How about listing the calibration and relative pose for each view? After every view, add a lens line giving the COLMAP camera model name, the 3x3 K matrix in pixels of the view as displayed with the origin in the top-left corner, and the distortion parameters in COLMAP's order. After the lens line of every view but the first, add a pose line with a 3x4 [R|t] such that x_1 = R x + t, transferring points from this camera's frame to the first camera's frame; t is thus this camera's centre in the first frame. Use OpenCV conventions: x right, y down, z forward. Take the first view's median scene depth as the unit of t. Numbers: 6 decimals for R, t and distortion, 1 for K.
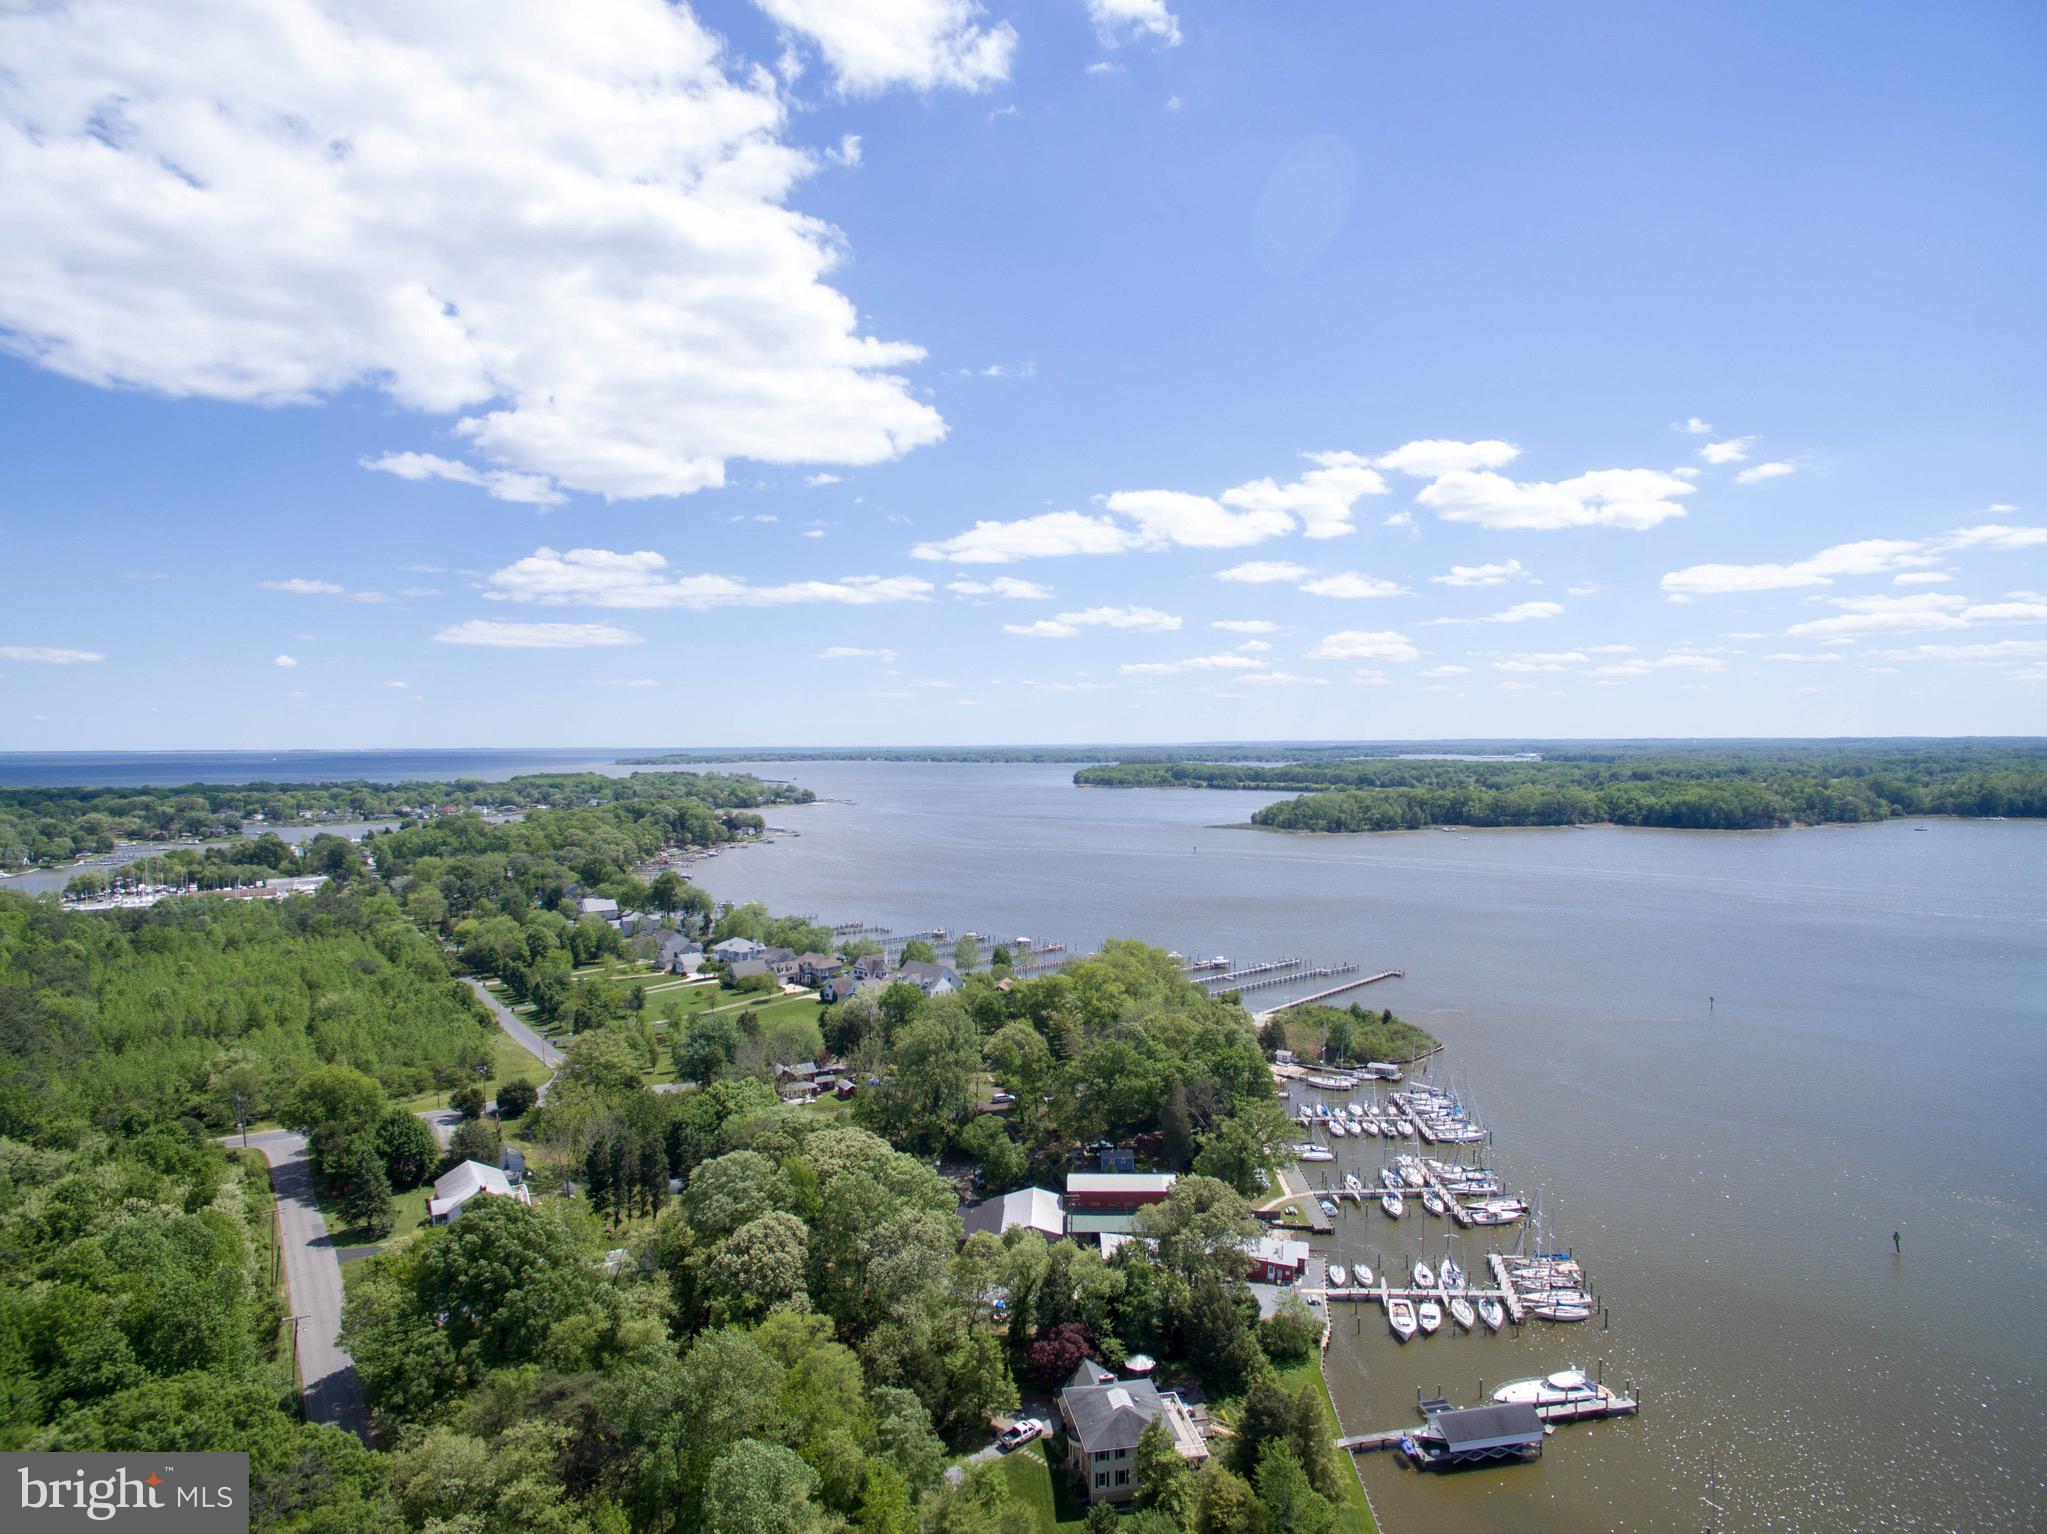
lens RADIAL K [[1192.4, 0, 1039.2], [0, 1192.4, 752.3], [0, 0, 1]] dist [-0.116936, 0.080741]
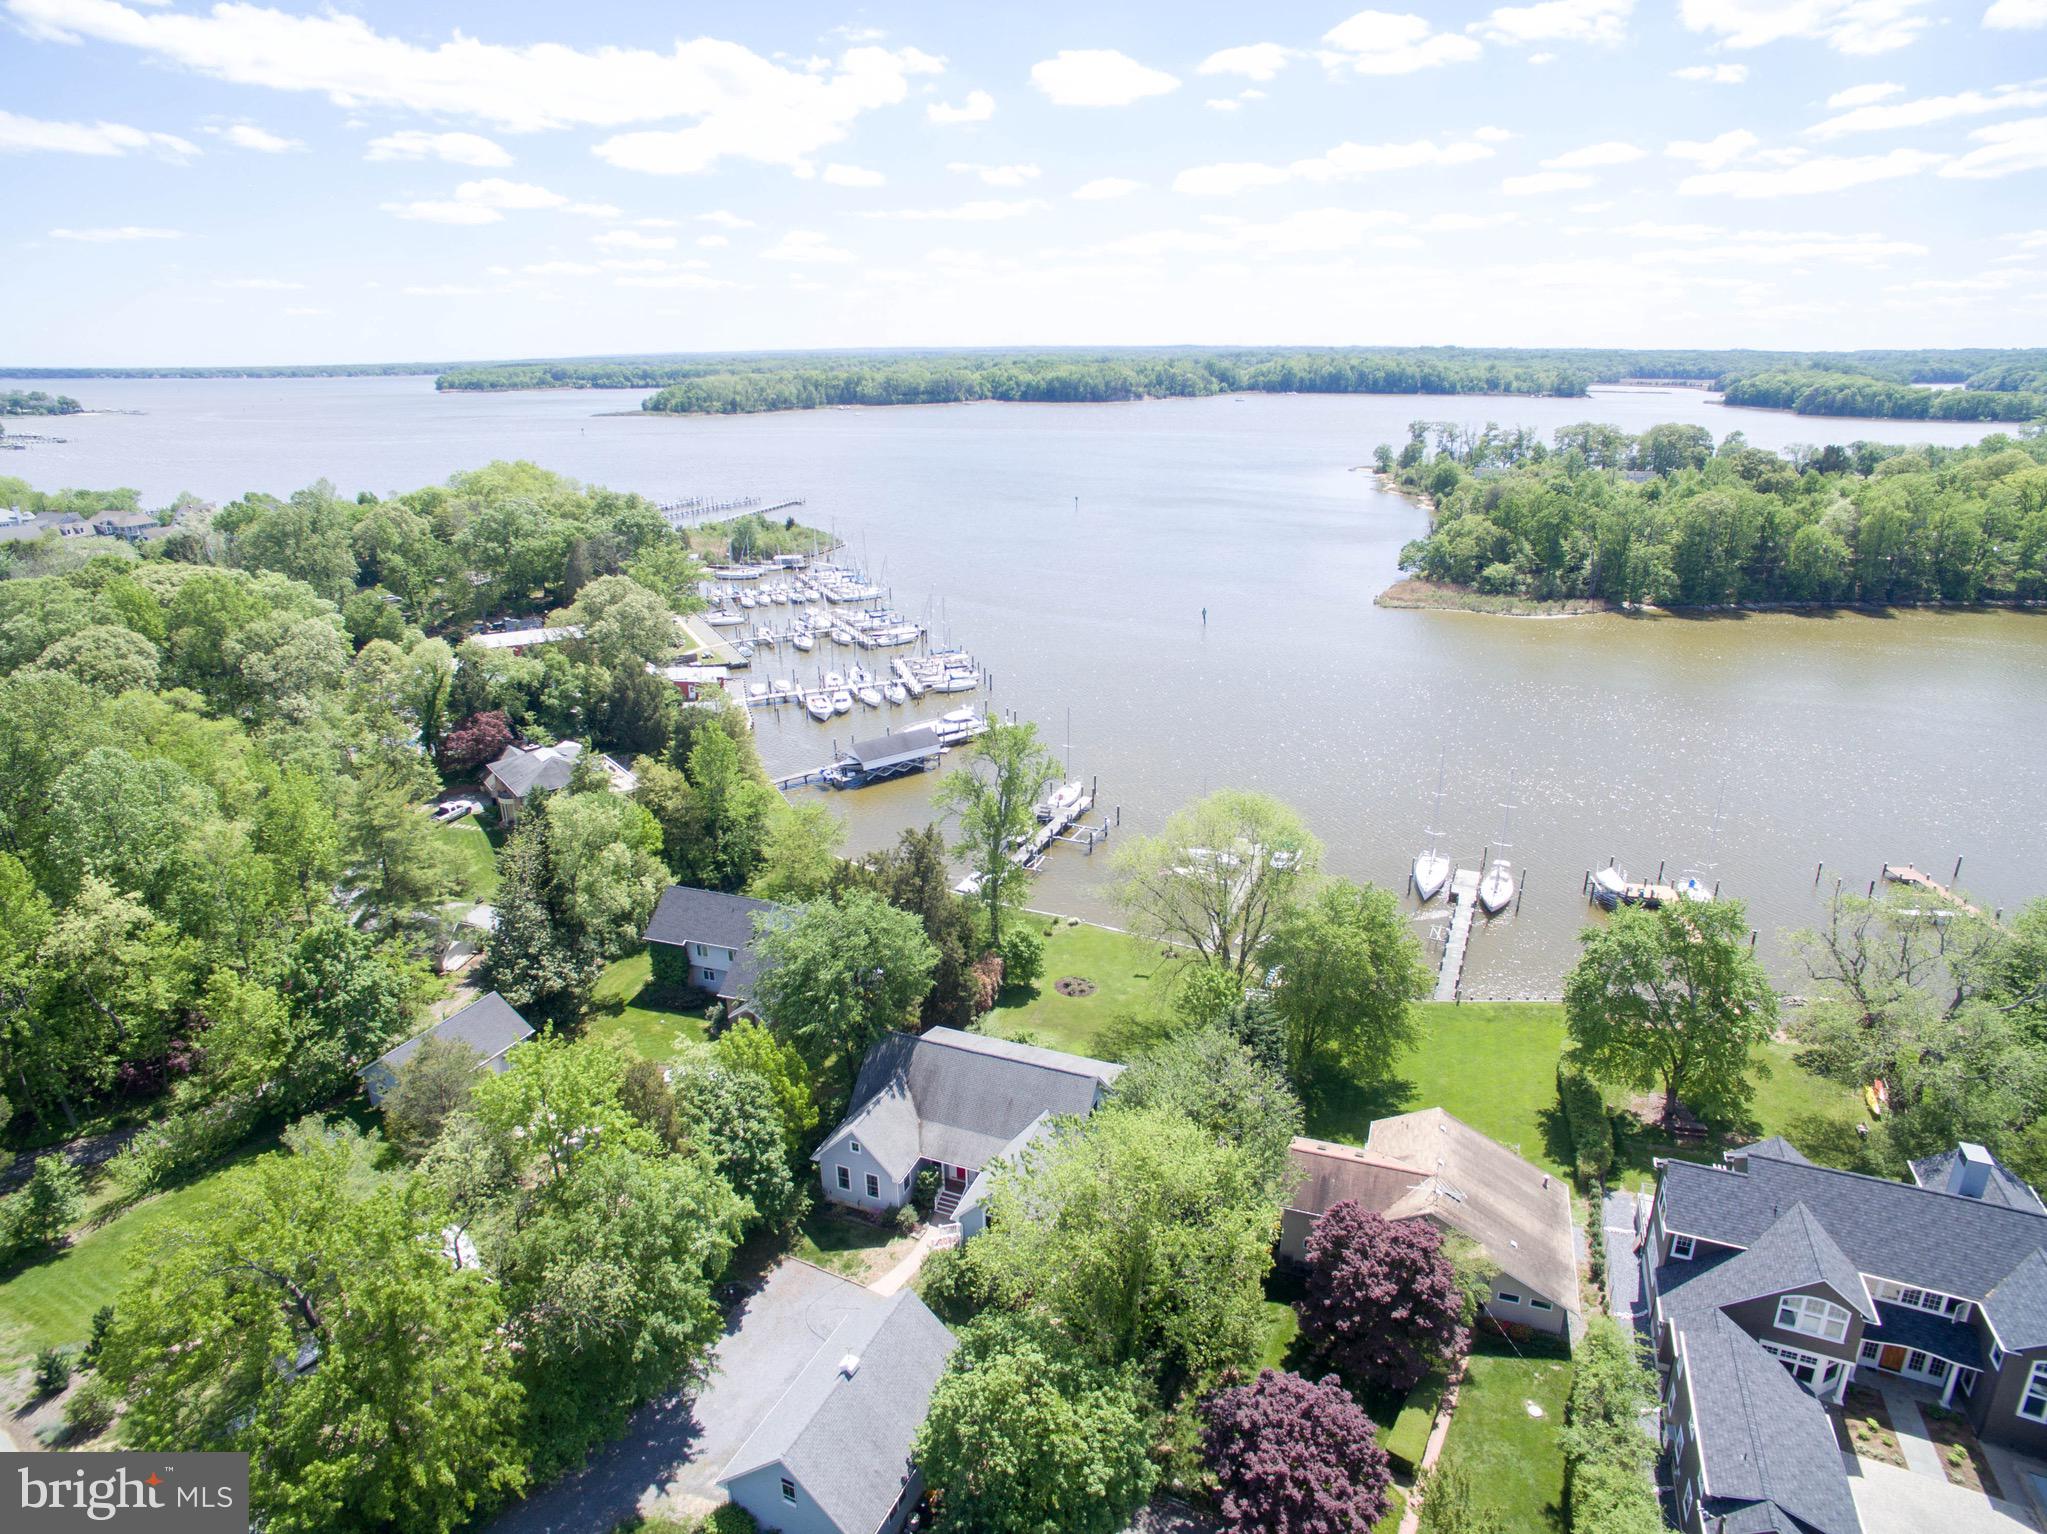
lens RADIAL K [[1192.4, 0, 1036.8], [0, 1192.4, 751.1], [0, 0, 1]] dist [-0.116936, 0.080741]
pose [[0.882171, -0.150878, 0.446106, -0.004664], [0.003251, 0.949216, 0.314608, 0.121776], [-0.470918, -0.276088, 0.837861, -0.025758]]
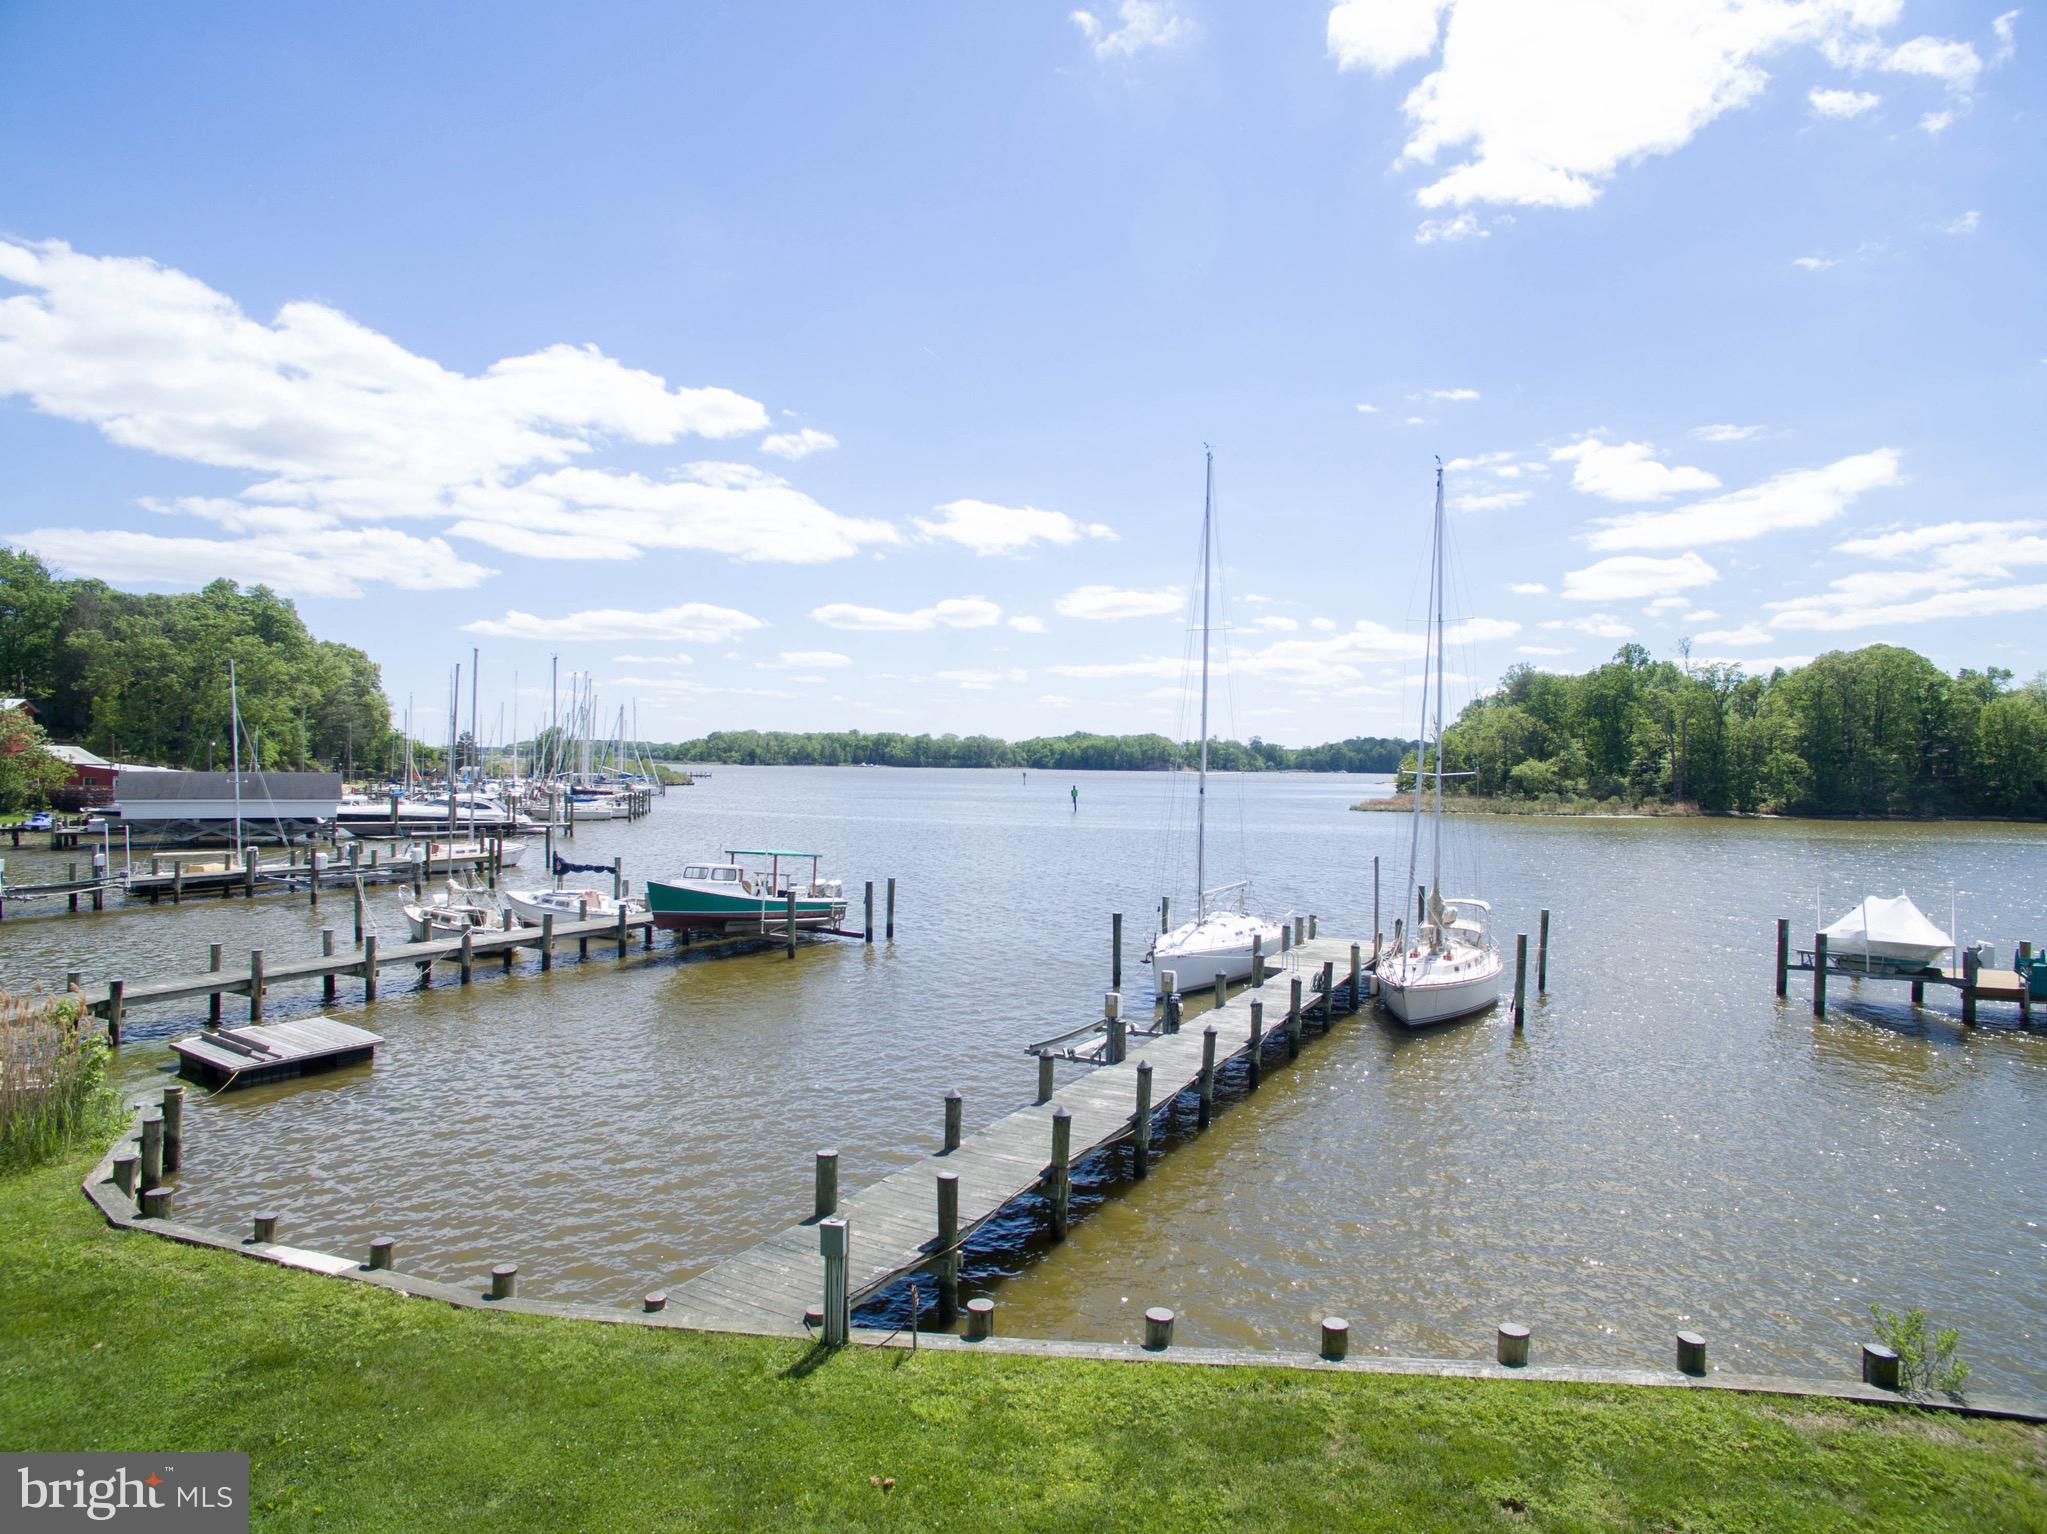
lens RADIAL K [[1192.4, 0, 1028.4], [0, 1192.4, 763.9], [0, 0, 1]] dist [-0.116936, 0.080741]
pose [[0.912233, 0.017331, 0.409305, 0.284872], [-0.014770, 0.999847, -0.009419, 0.314001], [-0.409405, 0.002547, 0.912349, 0.181947]]
